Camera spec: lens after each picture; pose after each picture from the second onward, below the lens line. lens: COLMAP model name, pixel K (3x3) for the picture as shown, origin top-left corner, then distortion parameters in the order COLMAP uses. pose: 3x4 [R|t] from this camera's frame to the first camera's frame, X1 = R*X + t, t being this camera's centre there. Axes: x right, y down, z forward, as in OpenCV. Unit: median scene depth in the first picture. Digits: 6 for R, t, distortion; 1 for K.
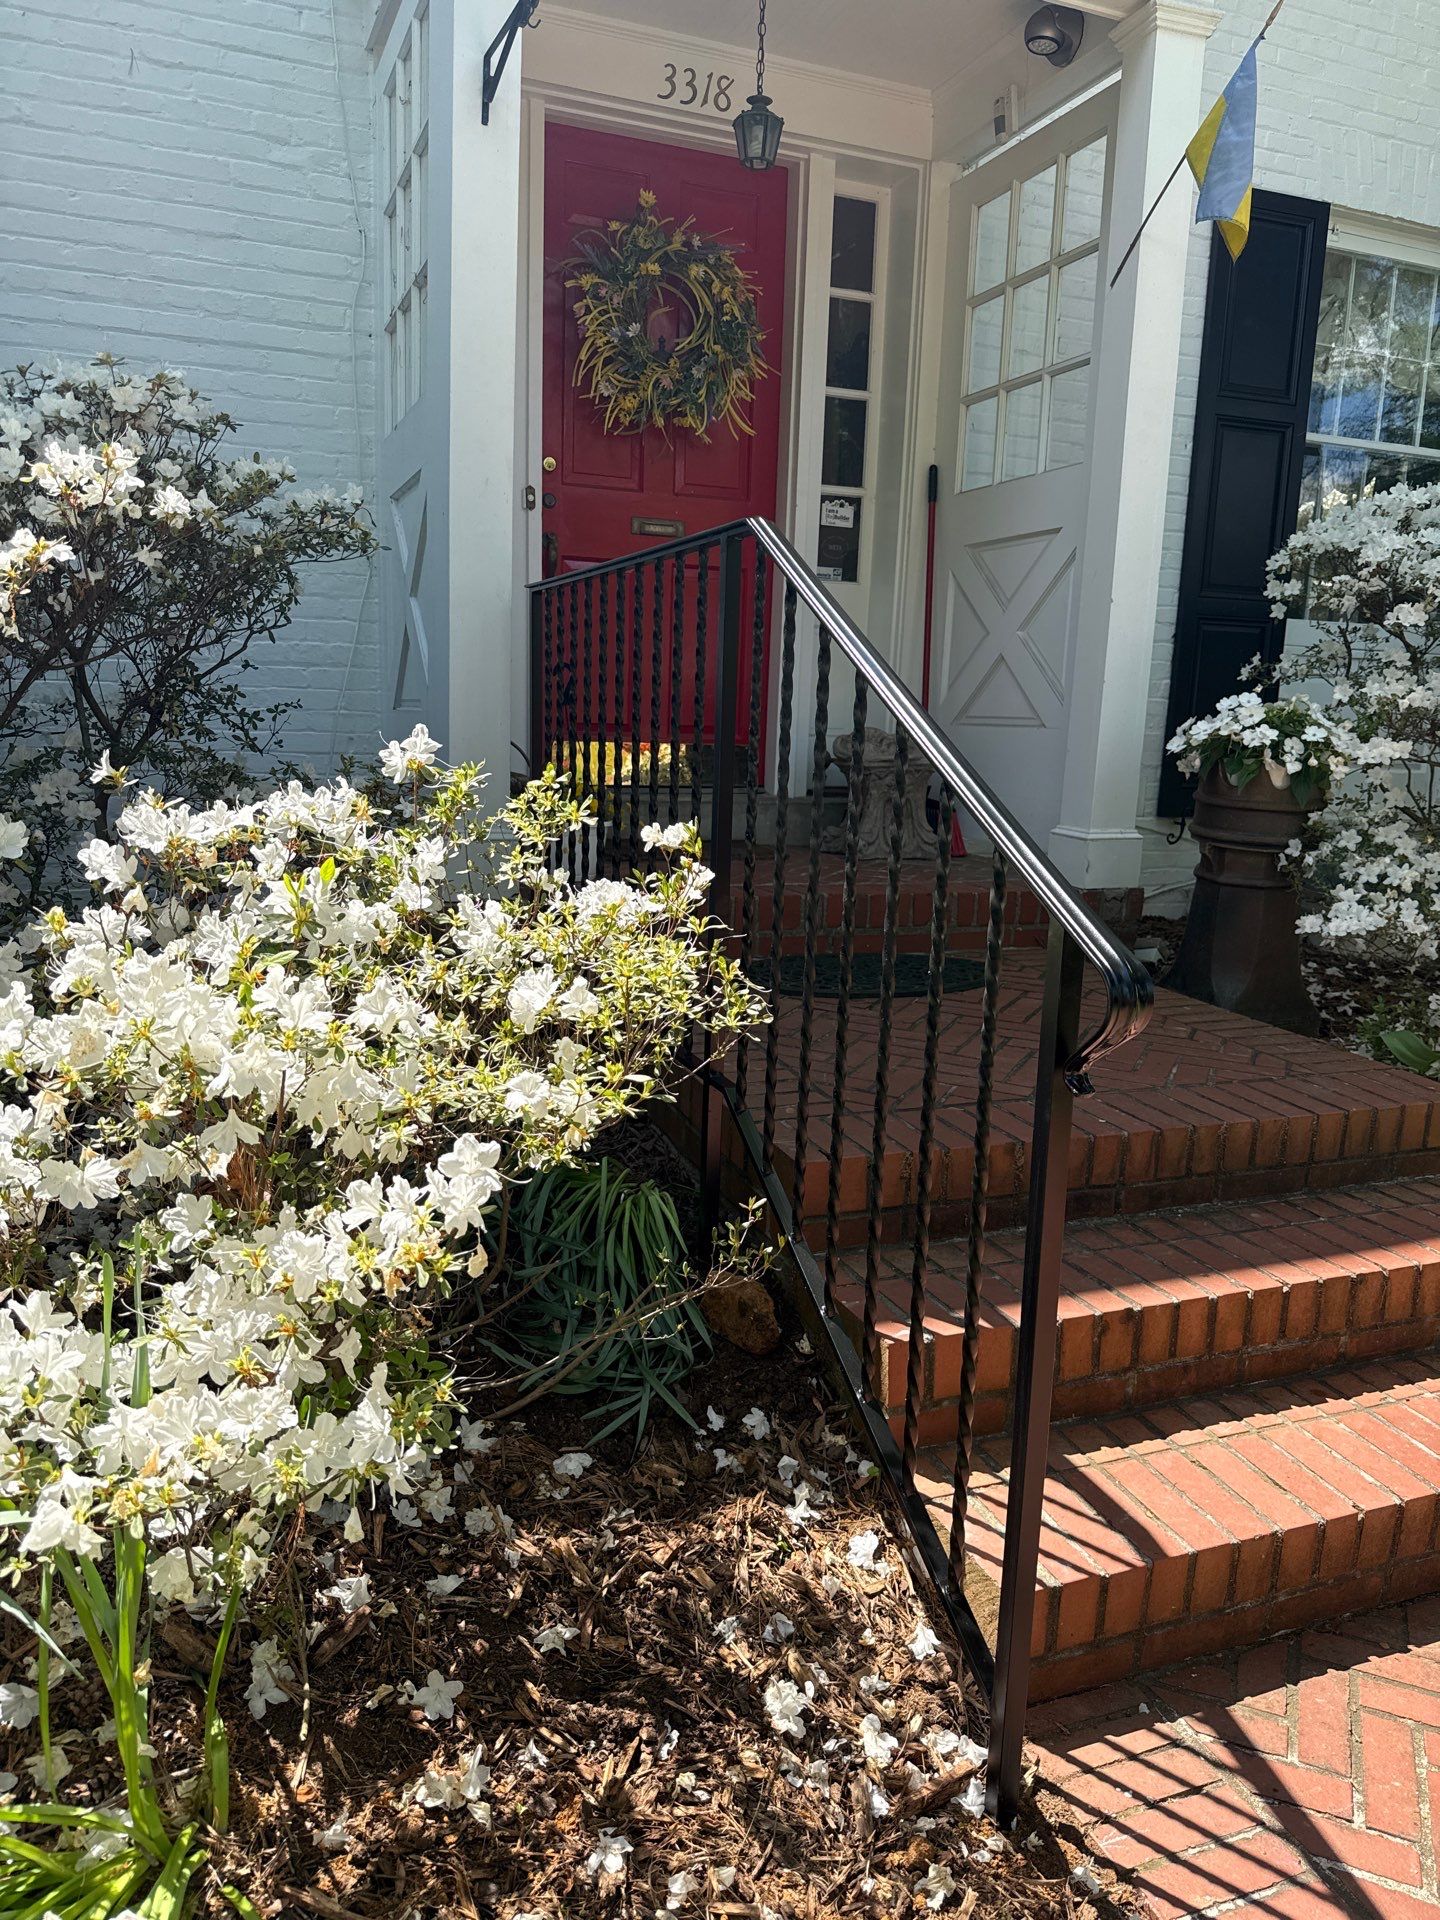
lens RADIAL K [[1343.1, 0, 713.8], [0, 1343.1, 955.3], [0, 0, 1]] dist [-0.001685, -0.011215]
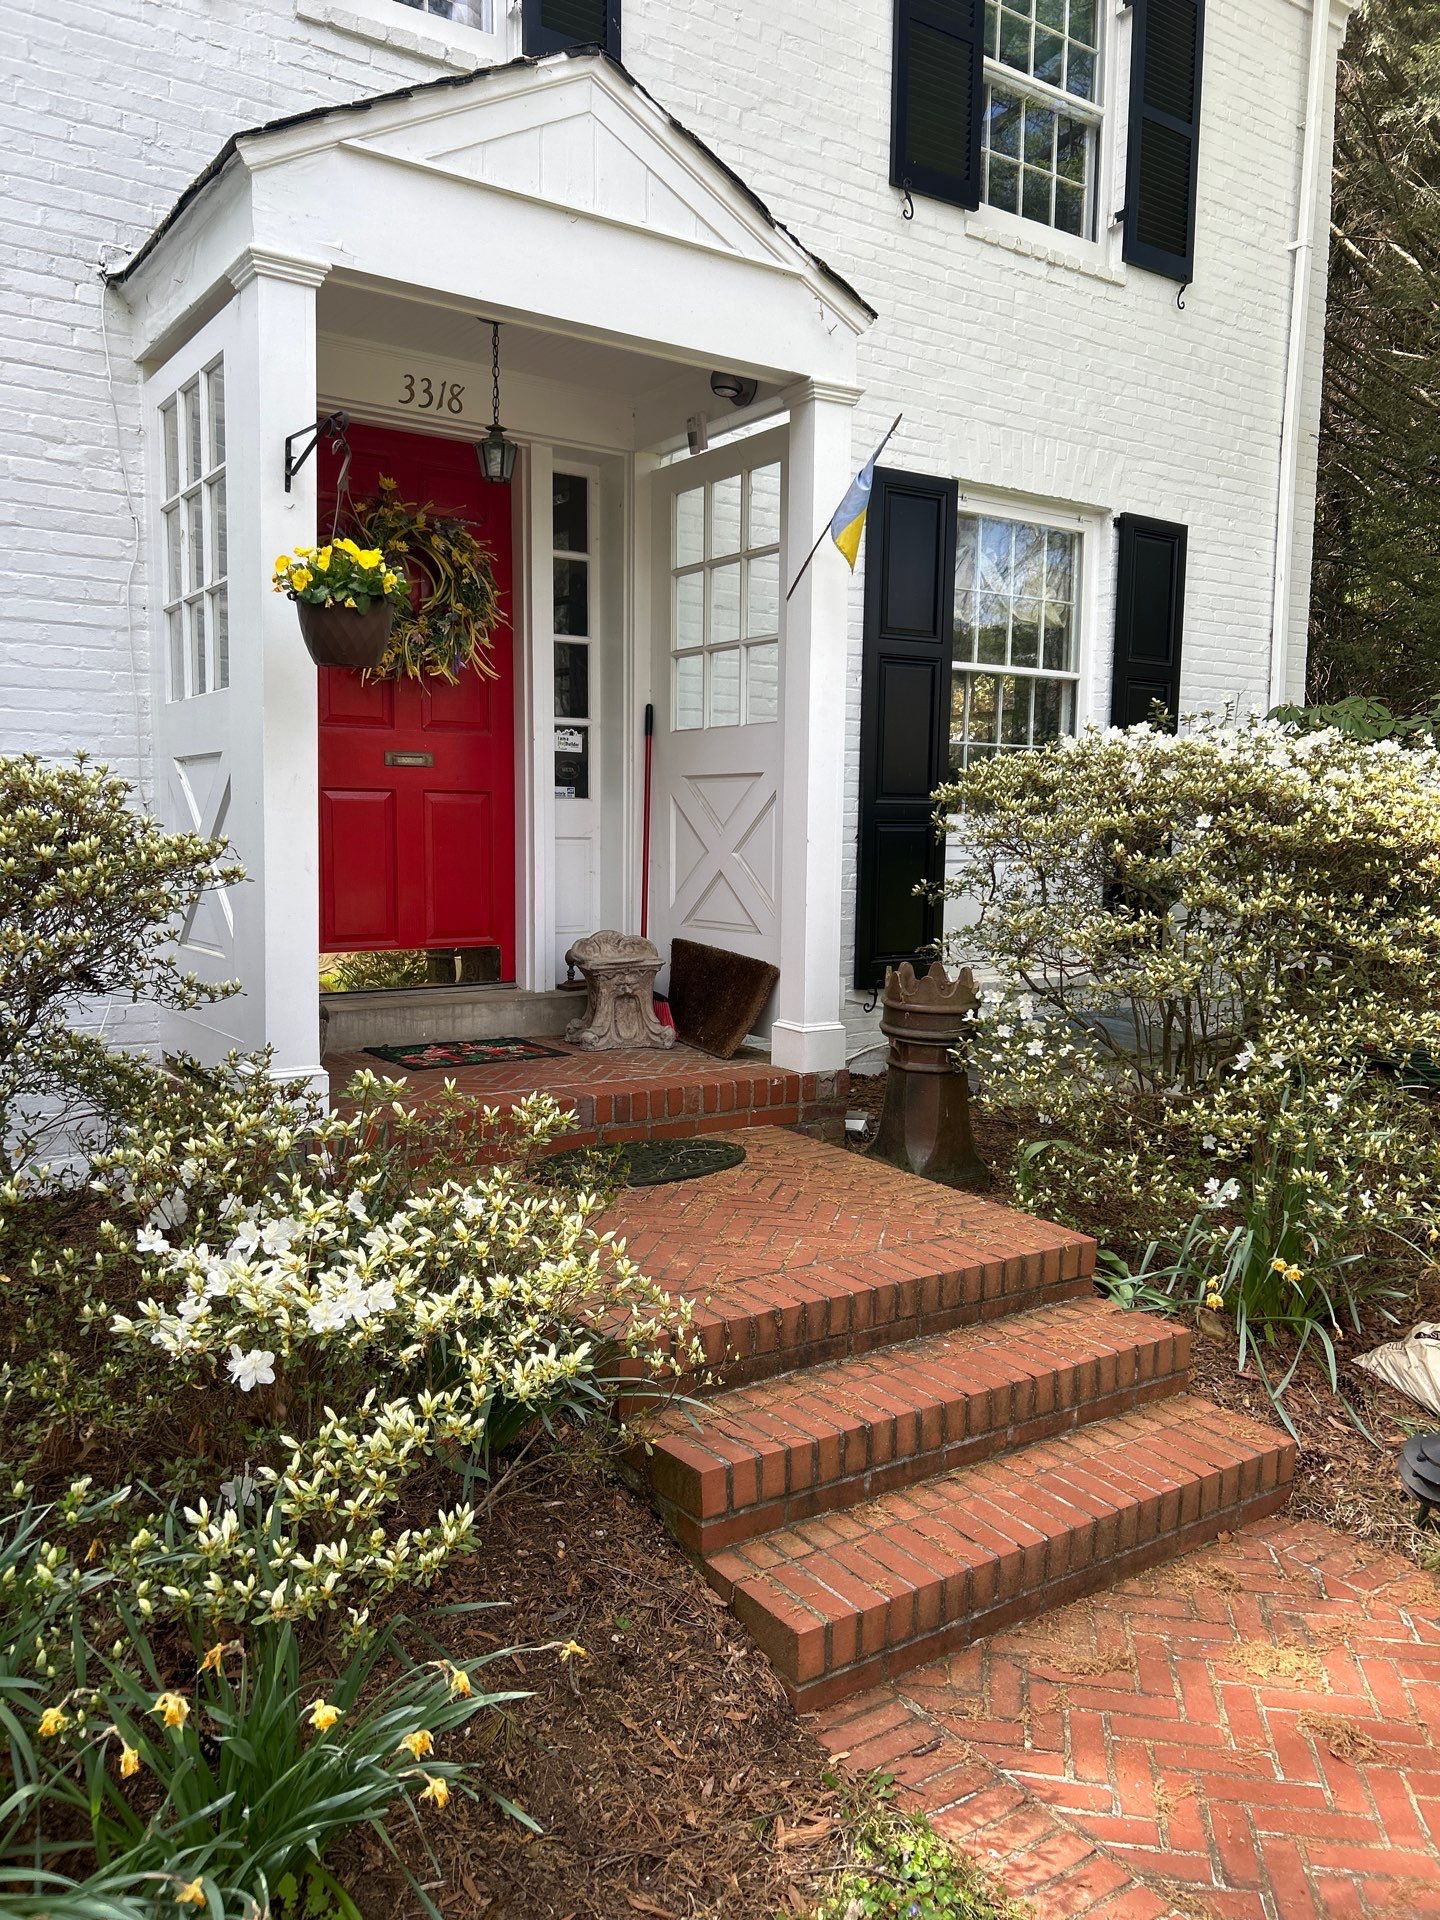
lens RADIAL K [[1462.3, 0, 711.8], [0, 1462.3, 968.4], [0, 0, 1]] dist [0.032893, -0.007397]
pose [[0.974480, -0.049286, 0.218998, -0.084455], [0.062551, 0.996577, -0.054053, -0.075593], [-0.215585, 0.066372, 0.974227, -0.264965]]
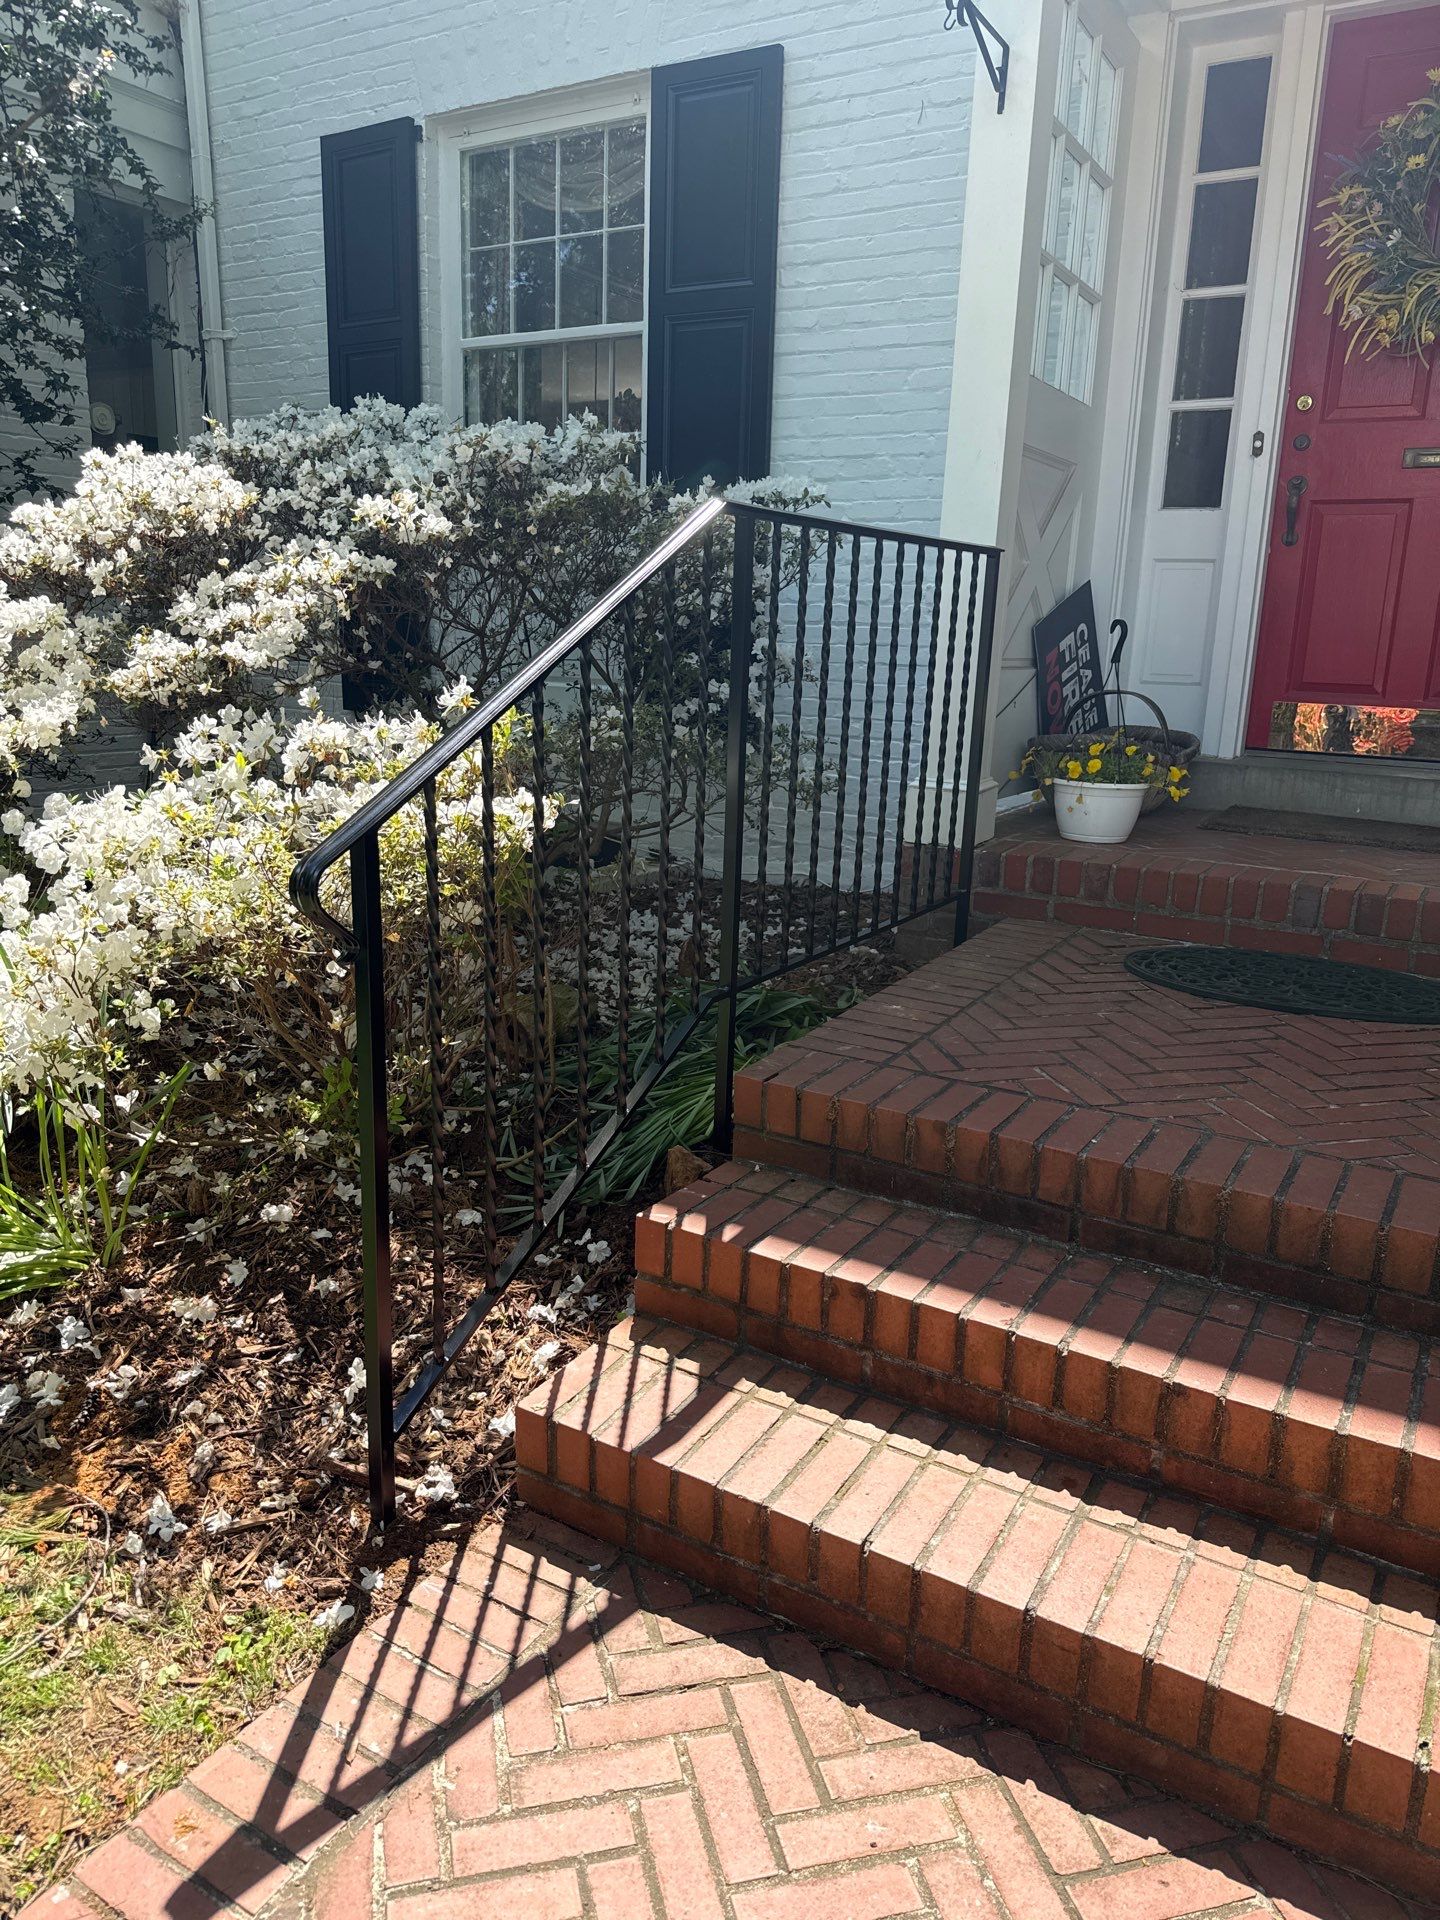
lens RADIAL K [[1343.1, 0, 703.2], [0, 1343.1, 961.7], [0, 0, 1]] dist [-0.001685, -0.011215]
pose [[0.615740, 0.181955, -0.766653, 0.479516], [-0.155527, 0.981896, 0.108128, -0.029590], [0.772448, 0.052657, 0.632891, 0.139529]]
